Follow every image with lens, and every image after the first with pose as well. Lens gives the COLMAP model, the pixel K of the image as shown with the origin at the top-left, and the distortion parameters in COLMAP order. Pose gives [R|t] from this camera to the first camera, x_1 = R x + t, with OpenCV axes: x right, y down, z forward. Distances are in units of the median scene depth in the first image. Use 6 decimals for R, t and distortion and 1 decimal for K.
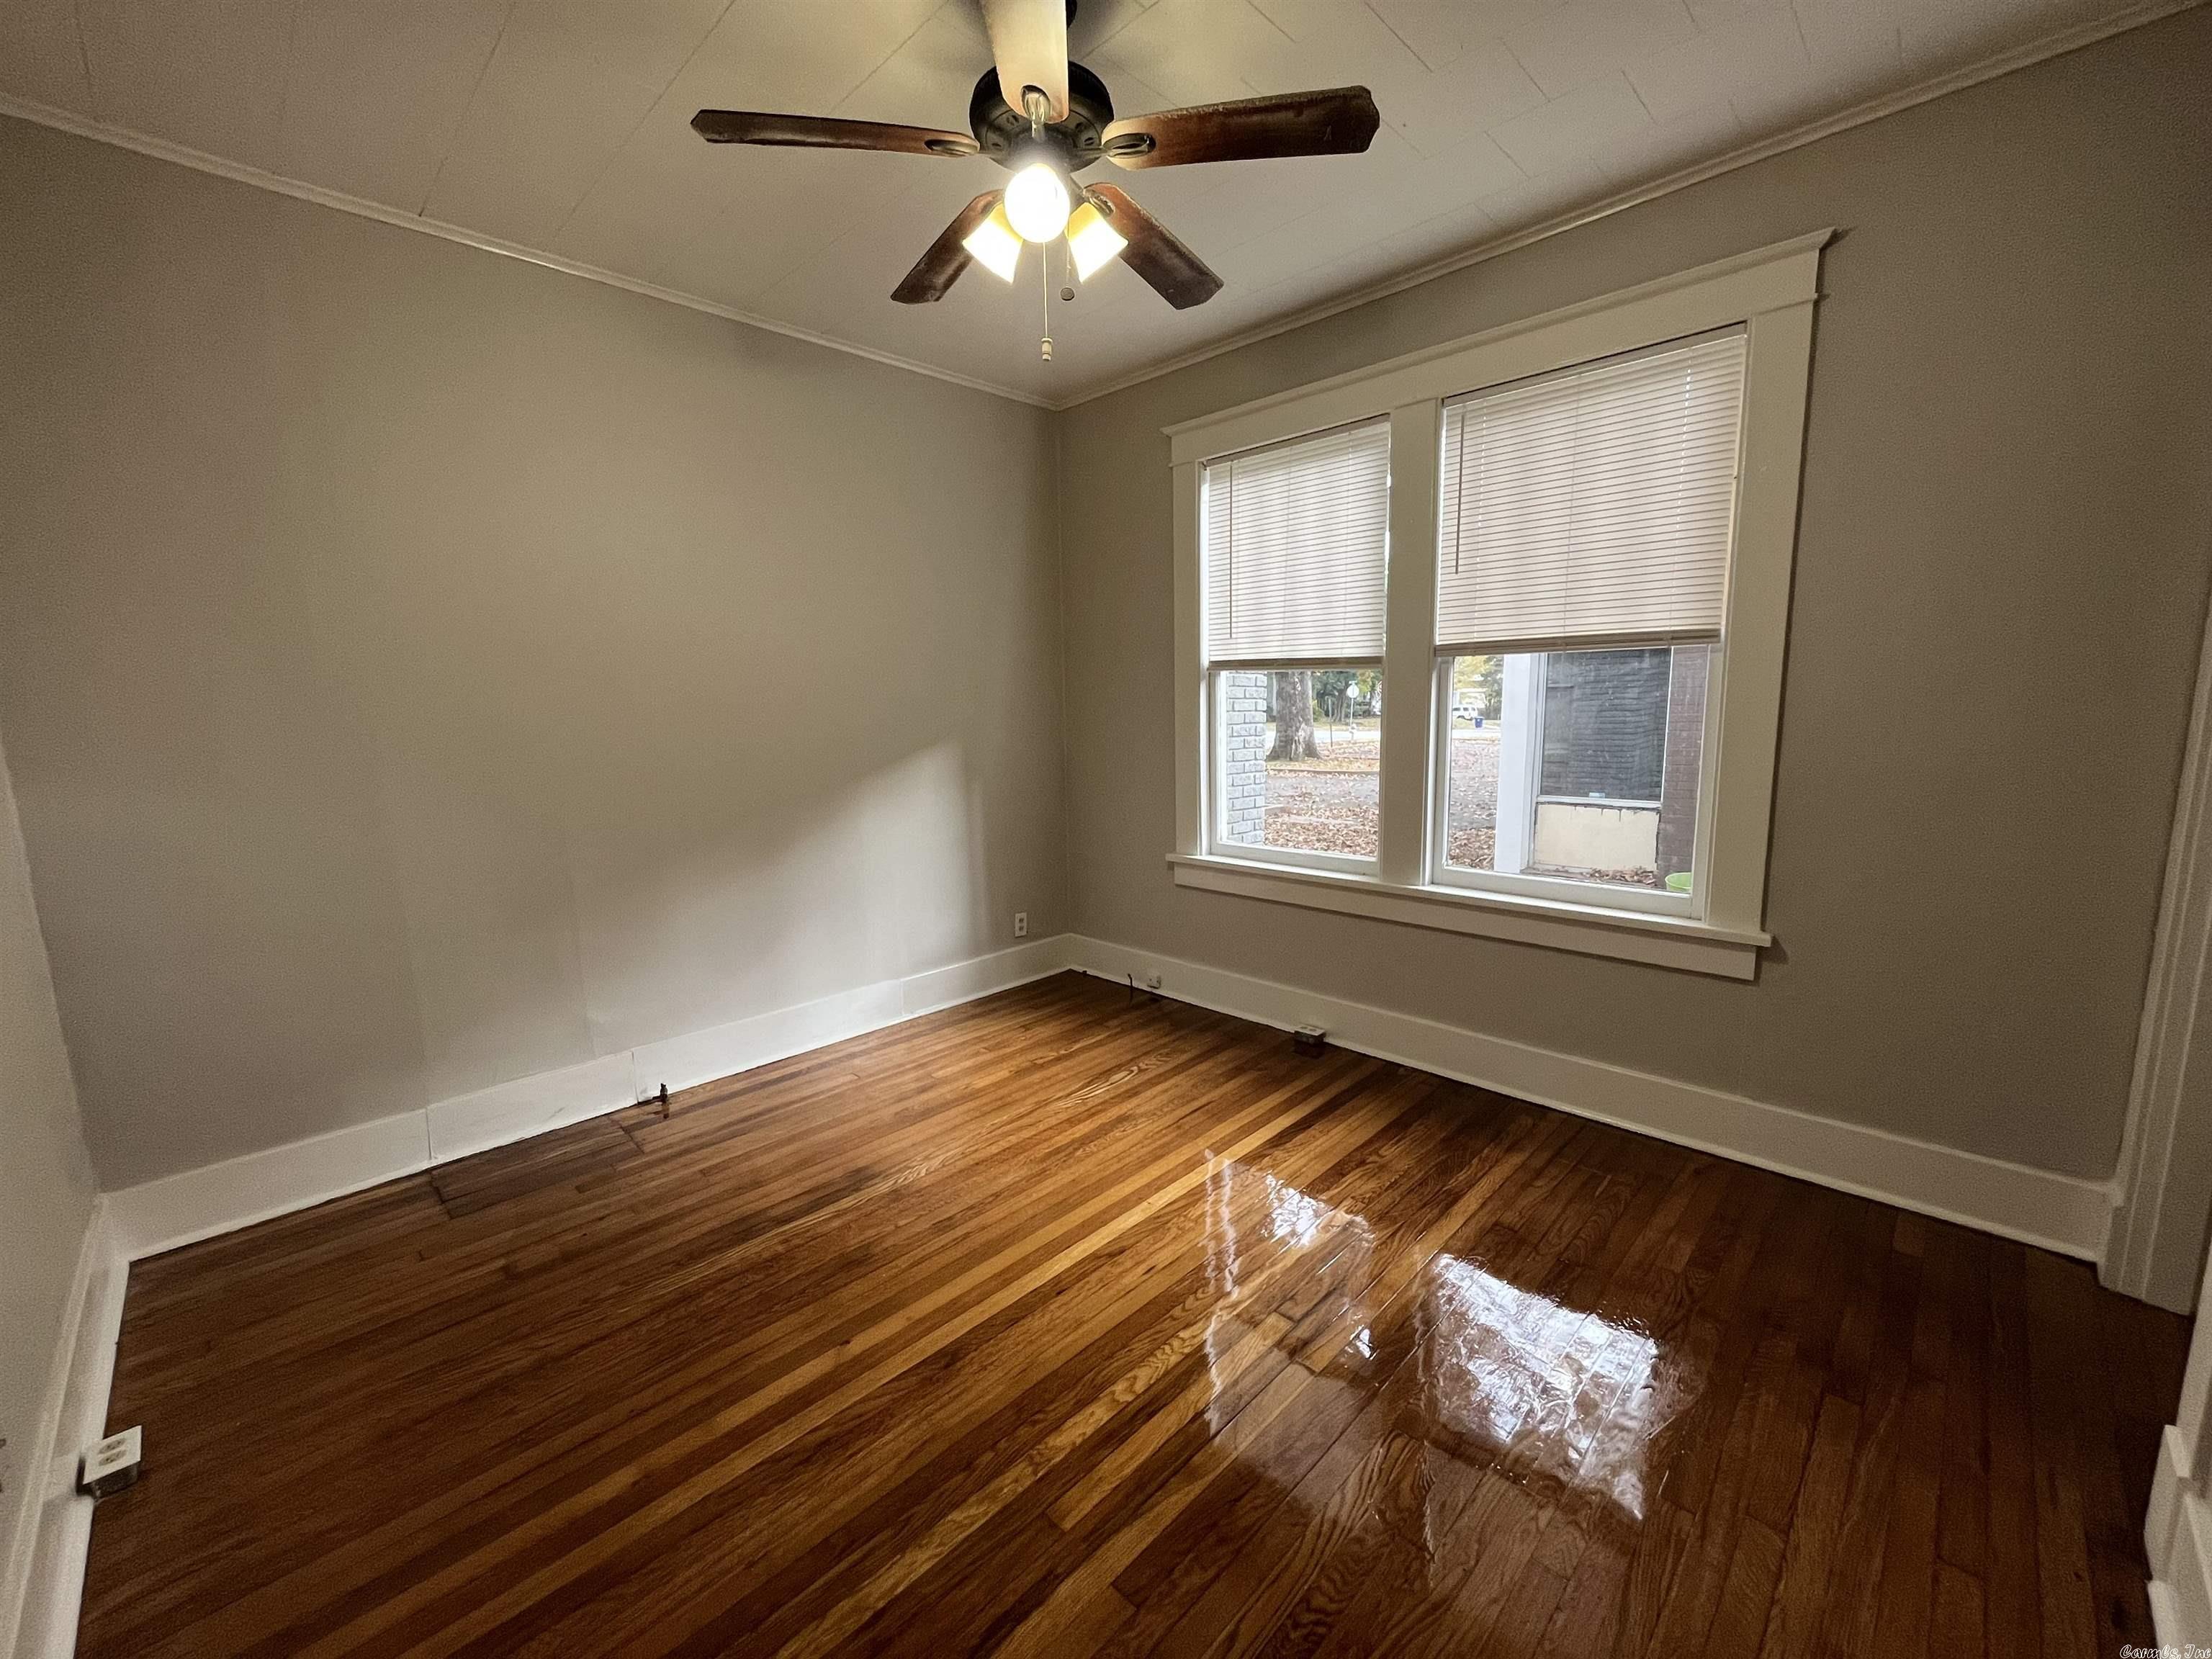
lens RADIAL K [[887.5, 0, 1106.1], [0, 887.5, 836.2], [0, 0, 1]] dist [-0.002056, -0.000056]
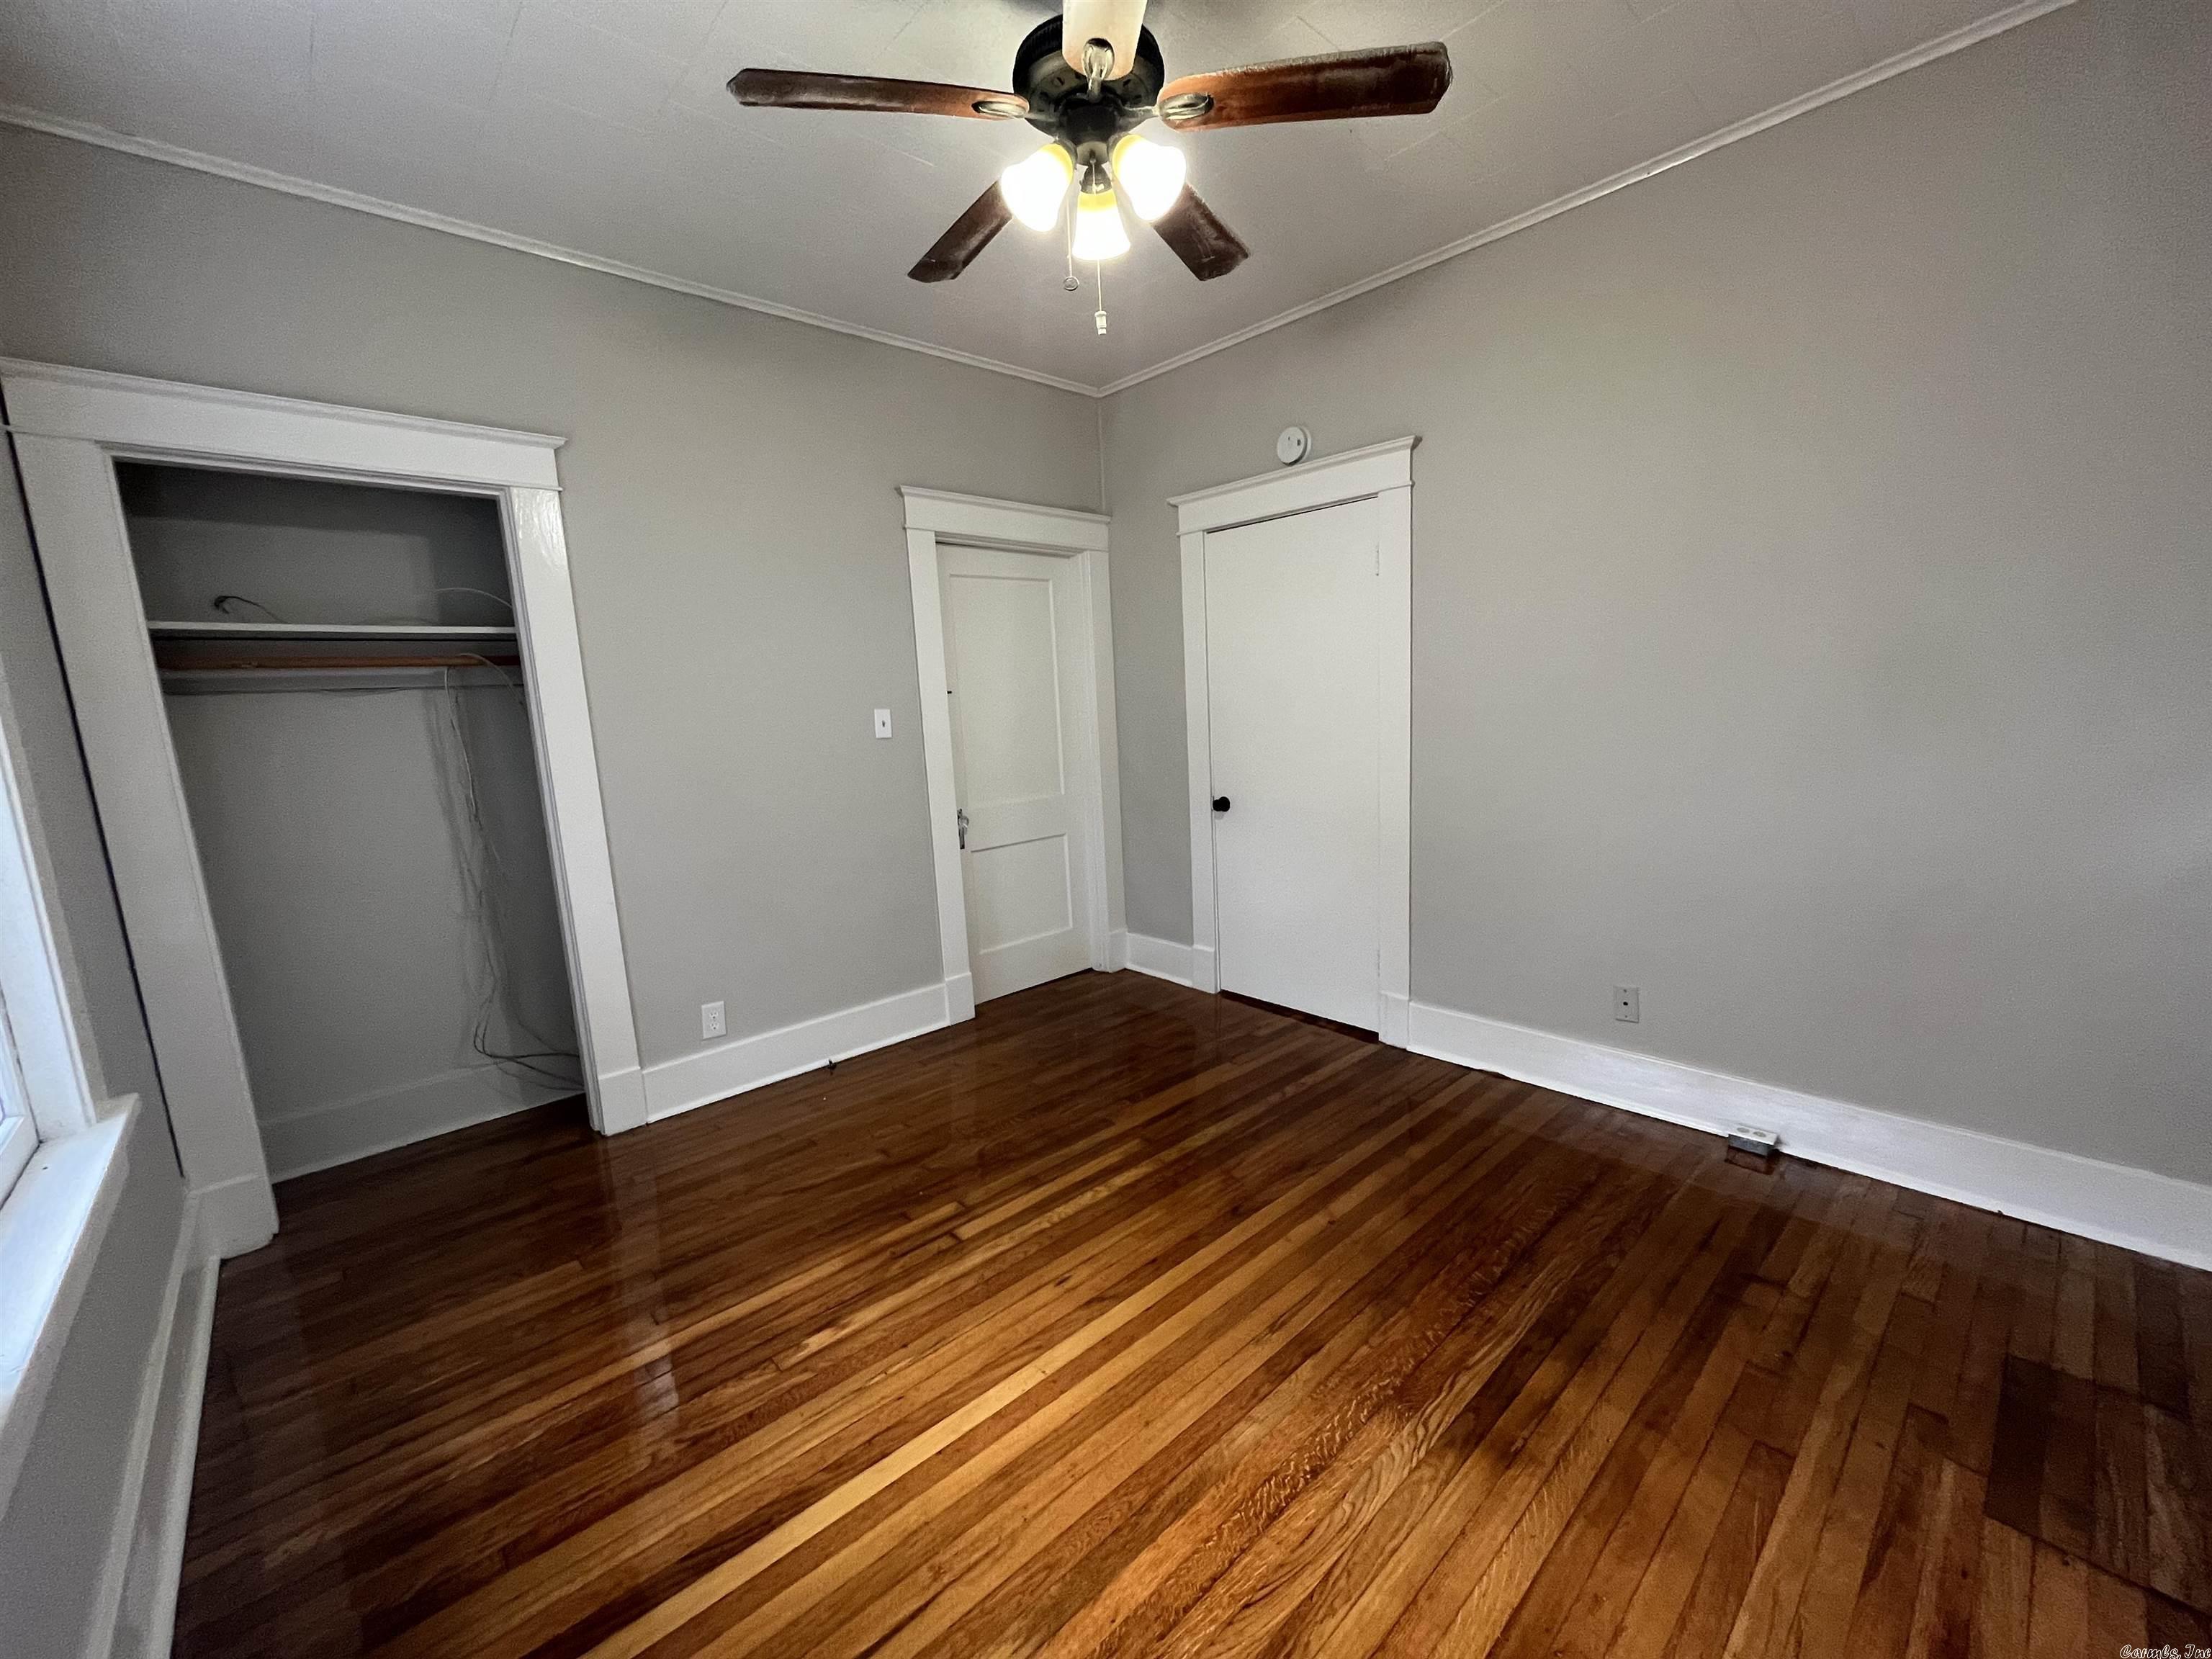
lens RADIAL K [[887.5, 0, 1106.1], [0, 887.5, 836.2], [0, 0, 1]] dist [-0.002056, -0.000056]
pose [[-0.996816, 0.057029, 0.055735, -0.070076], [0.071296, 0.950438, 0.302628, -0.234077], [-0.035714, 0.305638, -0.951478, 1.547345]]
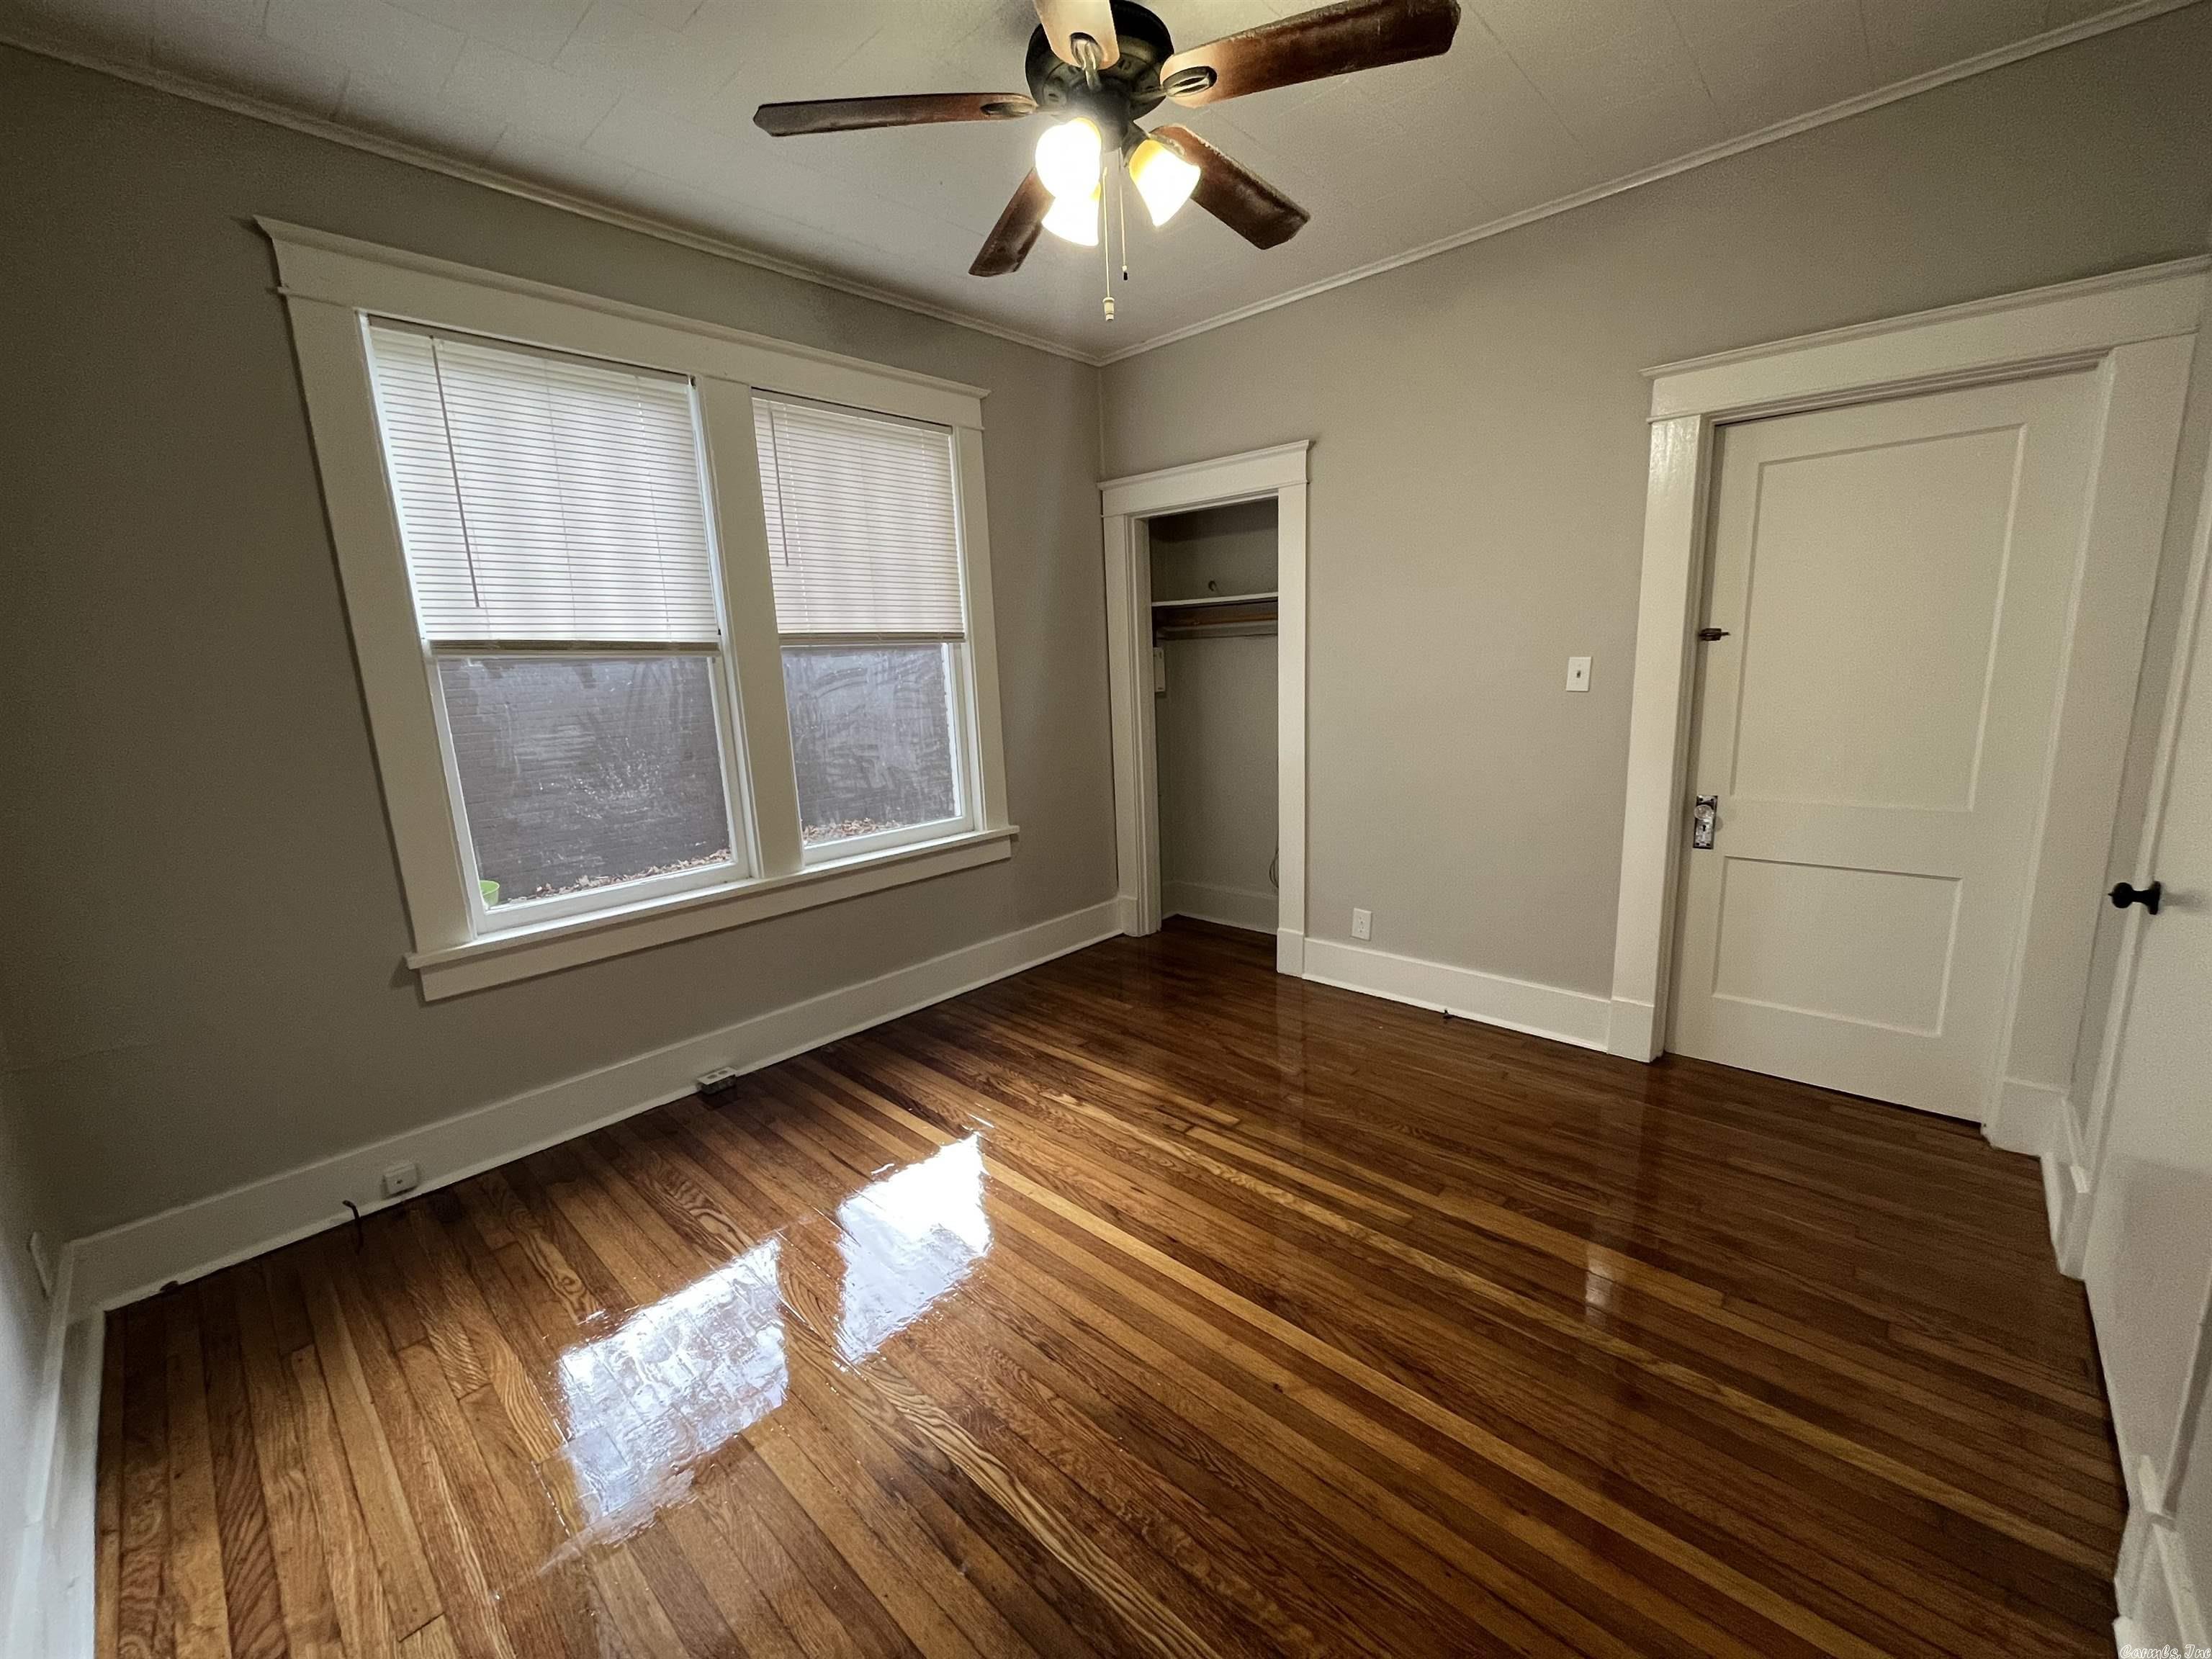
lens RADIAL K [[887.5, 0, 1106.1], [0, 887.5, 836.2], [0, 0, 1]] dist [-0.002056, -0.000056]
pose [[-0.034751, -0.174449, 0.984053, -0.837233], [0.188895, 0.965753, 0.177876, -0.124182], [-0.981382, 0.192065, -0.000609, 0.830606]]
